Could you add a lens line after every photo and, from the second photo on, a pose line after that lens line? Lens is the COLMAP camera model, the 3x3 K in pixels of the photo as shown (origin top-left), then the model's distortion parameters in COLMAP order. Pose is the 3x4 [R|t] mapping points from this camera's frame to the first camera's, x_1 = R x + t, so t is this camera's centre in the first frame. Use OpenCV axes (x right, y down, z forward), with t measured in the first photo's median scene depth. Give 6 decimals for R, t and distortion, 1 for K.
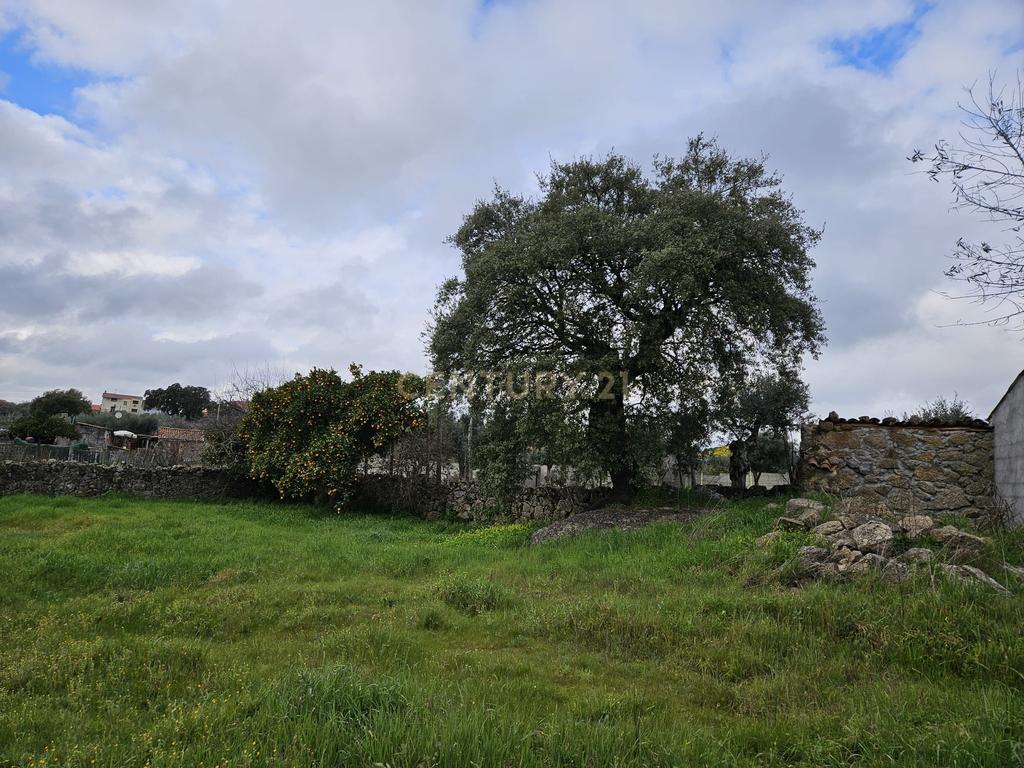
lens RADIAL K [[679.6, 0, 510.7], [0, 679.6, 395.9], [0, 0, 1]] dist [0.091704, -0.086866]
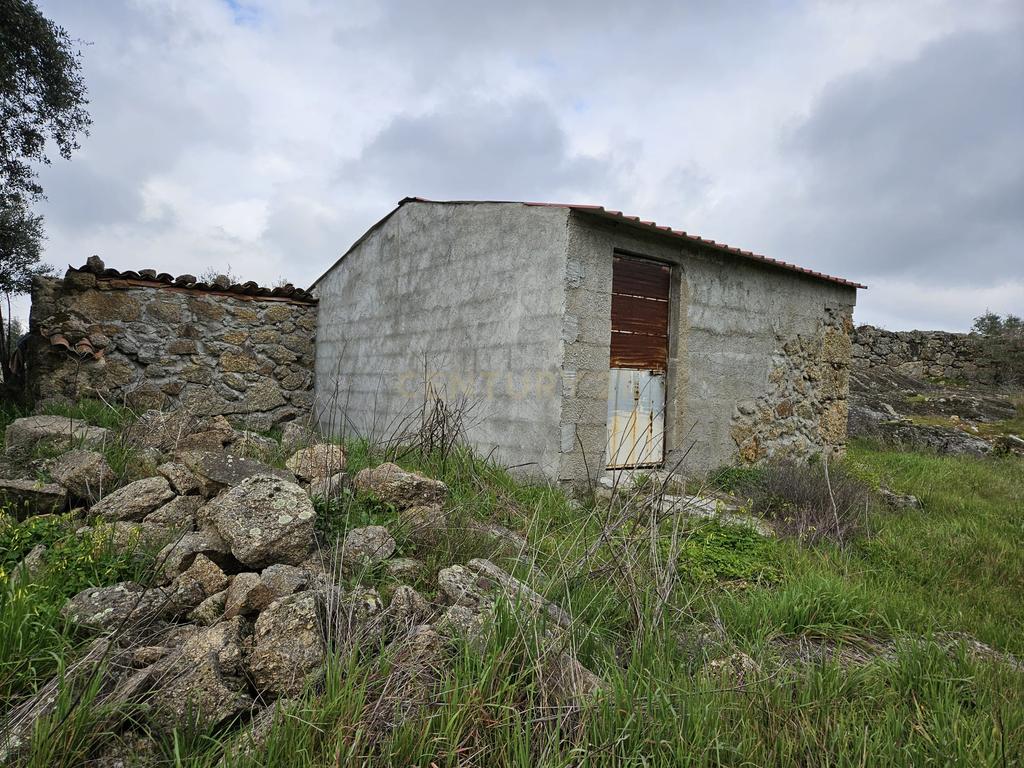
lens RADIAL K [[678.9, 0, 501.8], [0, 678.9, 391.1], [0, 0, 1]] dist [0.088538, -0.081925]
pose [[0.525122, -0.041305, 0.850024, 0.160579], [-0.089825, 0.990552, 0.103624, 0.047573], [-0.846273, -0.130768, 0.516450, 0.431649]]
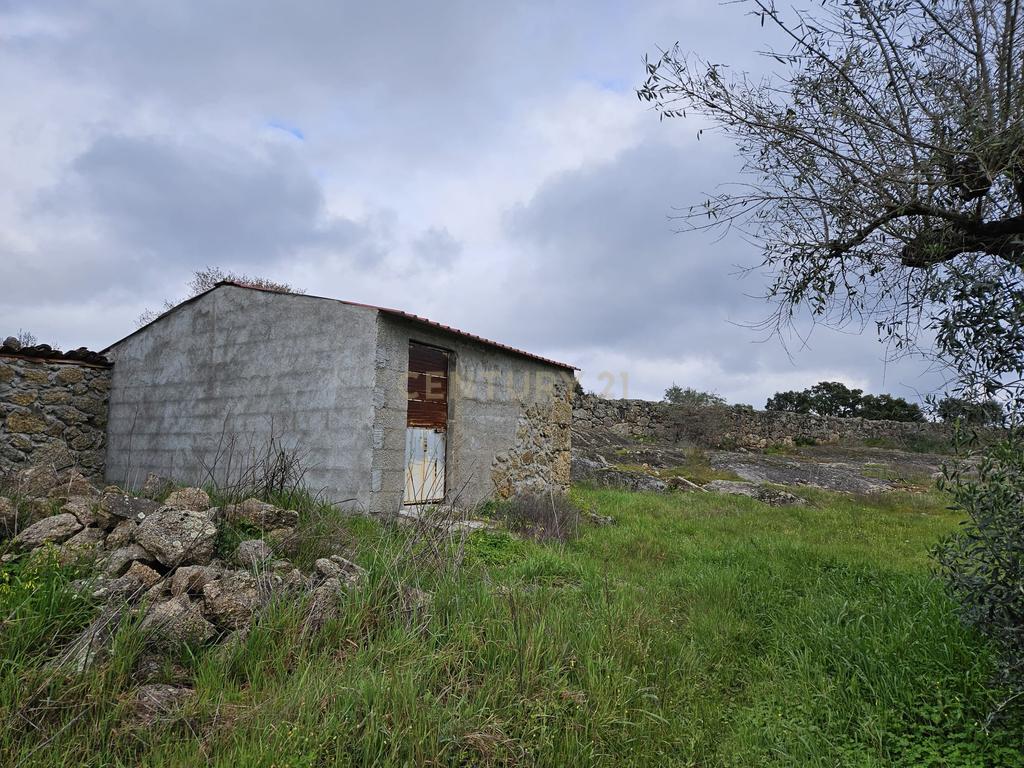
lens RADIAL K [[679.6, 0, 510.7], [0, 679.6, 395.9], [0, 0, 1]] dist [0.091704, -0.086866]
pose [[0.192656, 0.034032, 0.980676, 0.009549], [-0.107500, 0.994115, -0.013379, 0.043330], [-0.975360, -0.102845, 0.195181, 0.401917]]
